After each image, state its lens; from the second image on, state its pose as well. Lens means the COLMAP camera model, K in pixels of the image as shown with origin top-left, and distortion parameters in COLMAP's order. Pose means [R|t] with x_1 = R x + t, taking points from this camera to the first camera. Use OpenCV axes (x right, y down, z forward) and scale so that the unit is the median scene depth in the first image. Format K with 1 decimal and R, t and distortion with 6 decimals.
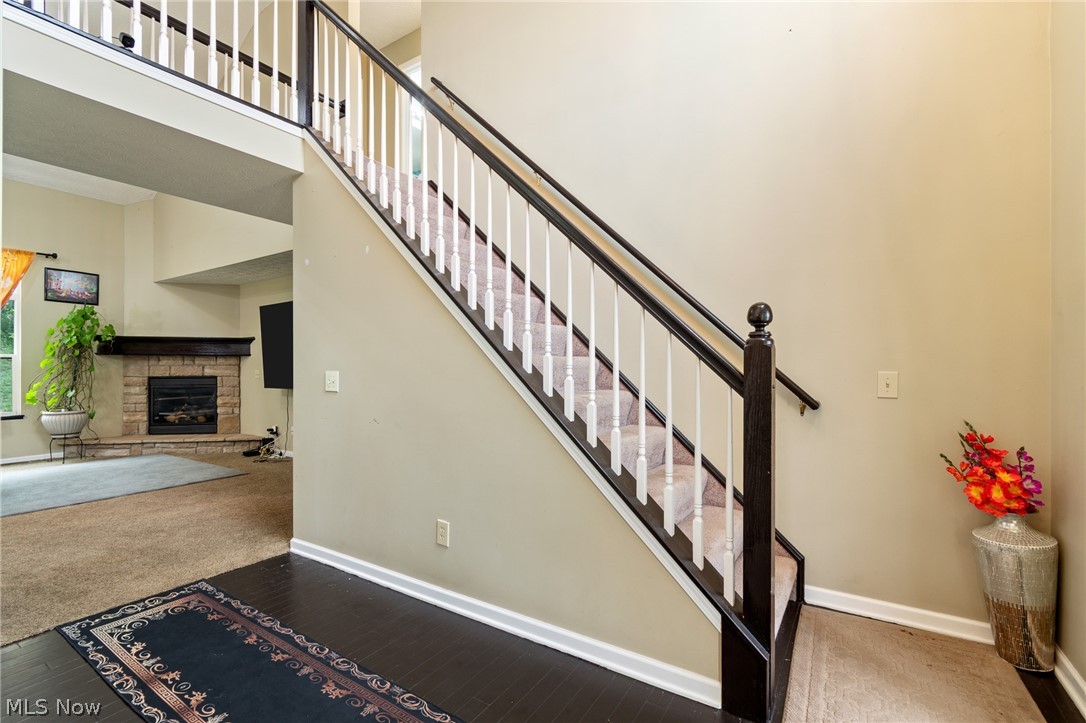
lens RADIAL K [[482.5, 0, 548.1], [0, 482.5, 368.5], [0, 0, 1]] dist [0.003194, -0.001905]
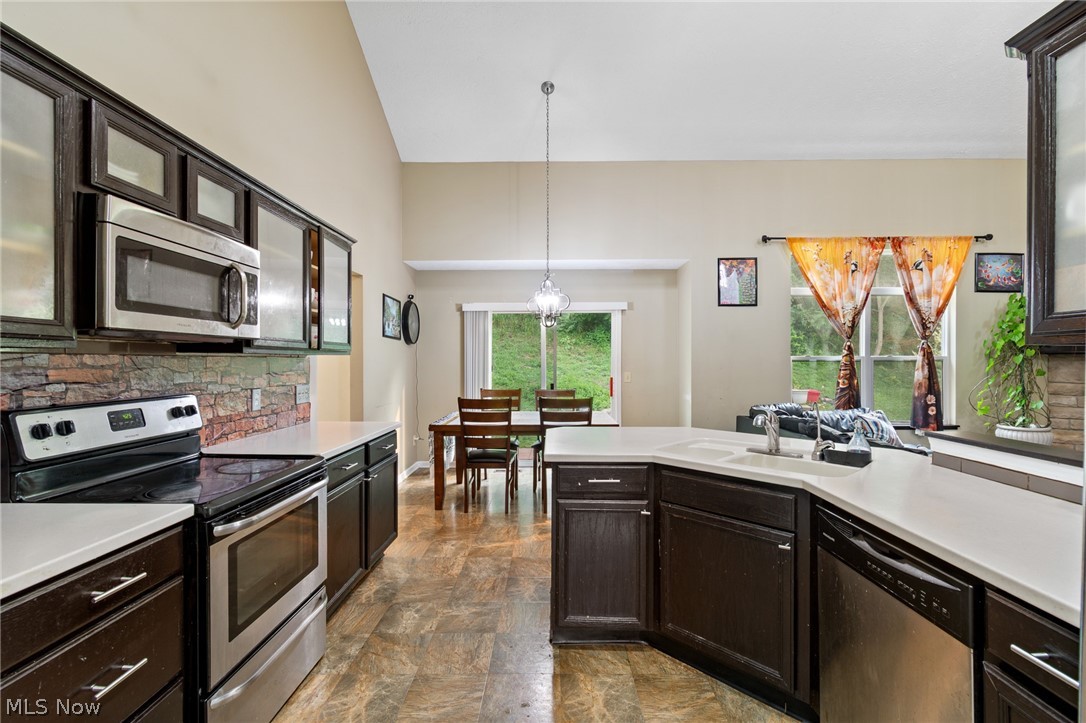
lens RADIAL K [[482.5, 0, 547.8], [0, 482.5, 365.1], [0, 0, 1]] dist [0.003194, -0.001905]
pose [[0.532482, 0.006281, -0.846418, -0.680422], [0.003819, 0.999944, 0.009822, -0.022018], [0.846433, -0.008463, 0.532428, -0.086370]]
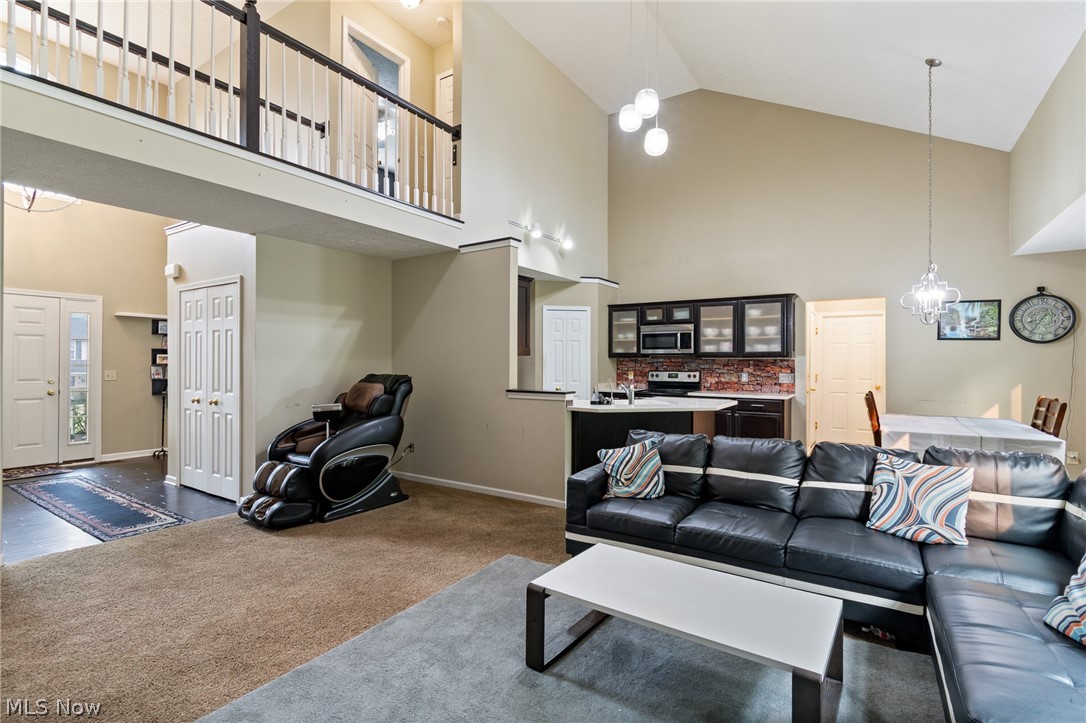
lens RADIAL K [[506.4, 0, 545.5], [0, 506.4, 359.1], [0, 0, 1]] dist [-0.001508, -0.000325]
pose [[-0.999961, -0.004951, 0.007246, -0.766760], [-0.005013, 0.999951, -0.008501, -0.015326], [-0.007203, -0.008537, -0.999938, 0.948690]]
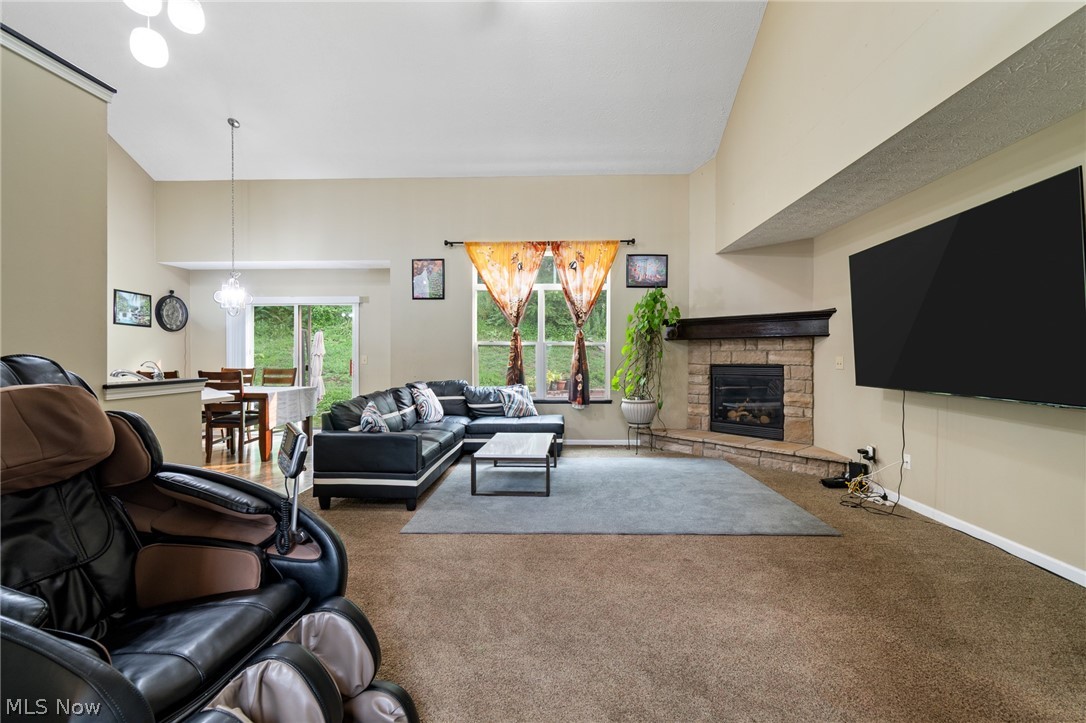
lens RADIAL K [[482.5, 0, 547.7], [0, 482.5, 360.6], [0, 0, 1]] dist [0.003194, -0.001905]
pose [[0.509438, 0.008252, -0.860468, -0.243862], [0.000937, 0.999948, 0.010144, 0.001187], [0.860507, -0.005973, 0.509404, 0.325157]]
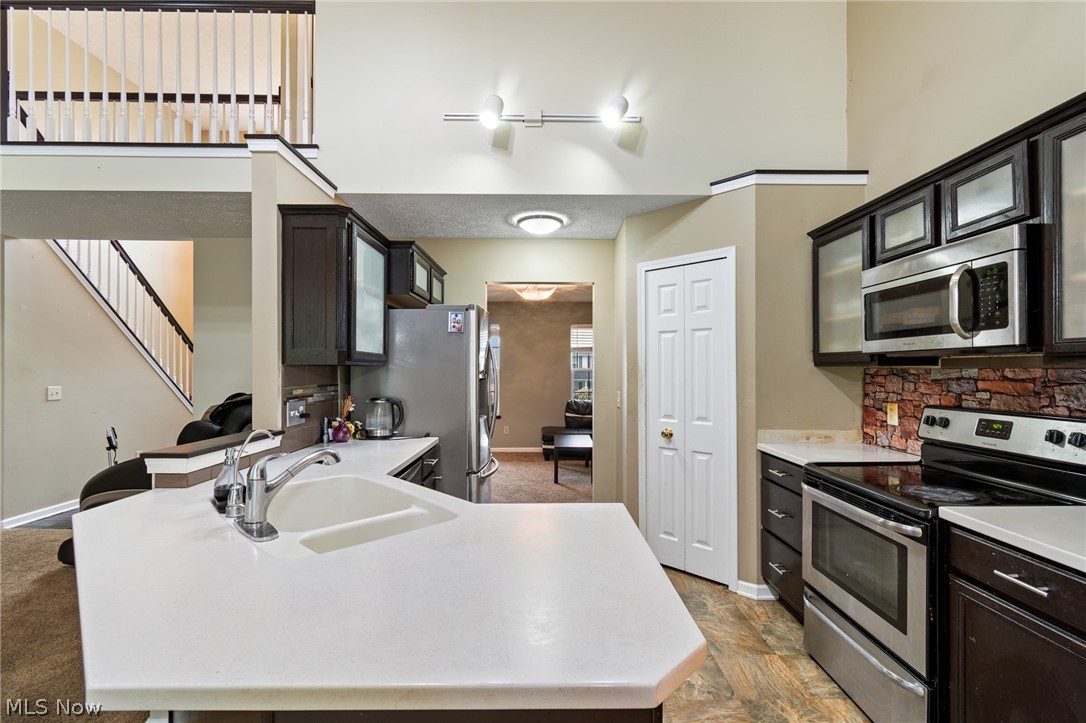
lens RADIAL K [[482.5, 0, 547.7], [0, 482.5, 365.7], [0, 0, 1]] dist [0.003194, -0.001905]
pose [[-0.557249, 0.004010, 0.830336, -1.124554], [-0.005523, 0.999948, -0.008536, -0.023972], [-0.830327, -0.009343, -0.557198, 0.242982]]
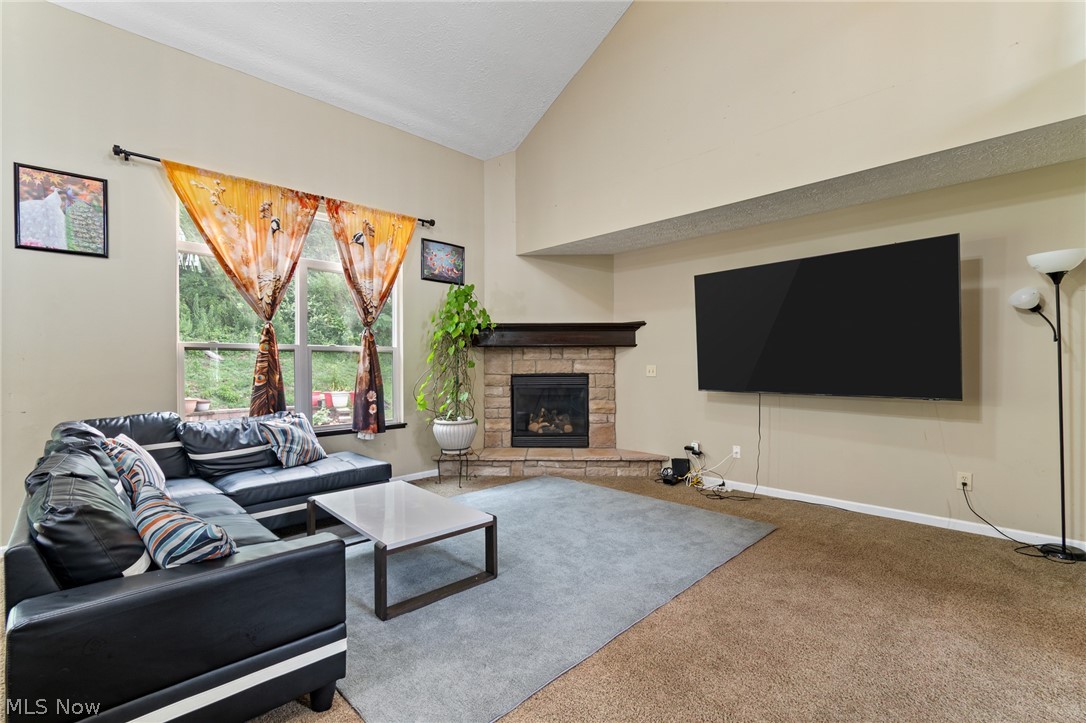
lens RADIAL K [[482.5, 0, 548.9], [0, 482.5, 363.3], [0, 0, 1]] dist [0.003194, -0.001905]
pose [[0.976136, -0.004940, -0.217103, -0.626134], [0.004979, 0.999988, -0.000367, -0.000660], [0.217102, -0.000723, 0.976149, 0.251251]]
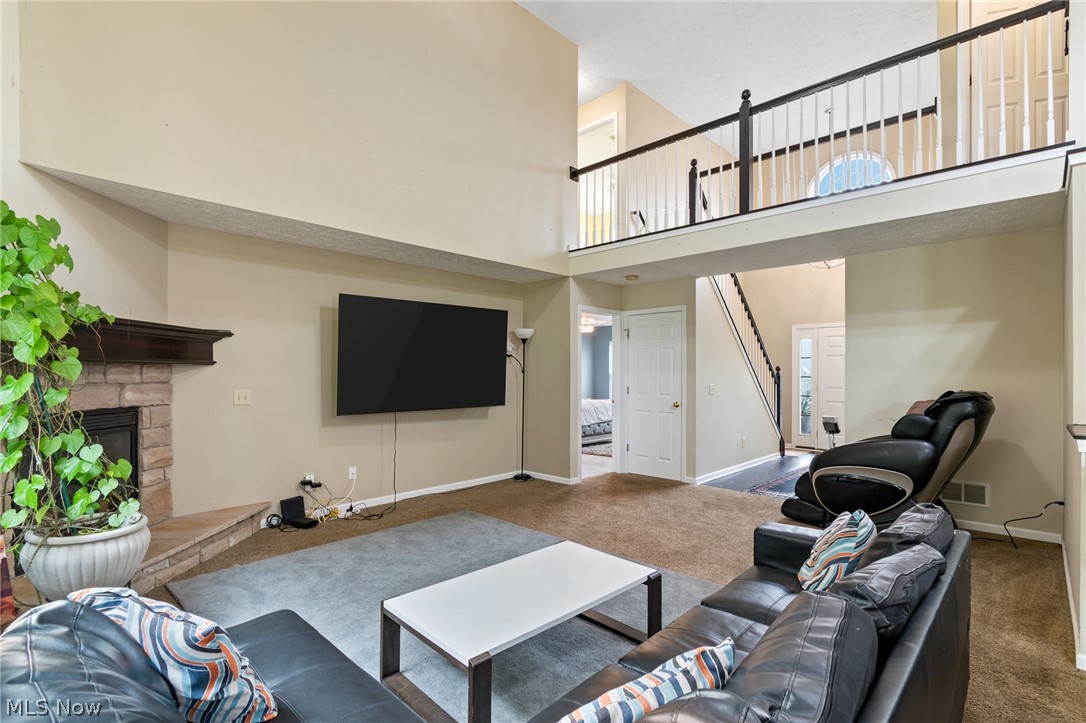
lens RADIAL K [[506.4, 0, 545.8], [0, 506.4, 372.4], [0, 0, 1]] dist [-0.001508, -0.000325]
pose [[0.193703, 0.002575, 0.981057, -1.178697], [0.000081, 0.999997, -0.002641, -0.017356], [-0.981060, 0.000591, 0.193702, 0.561172]]
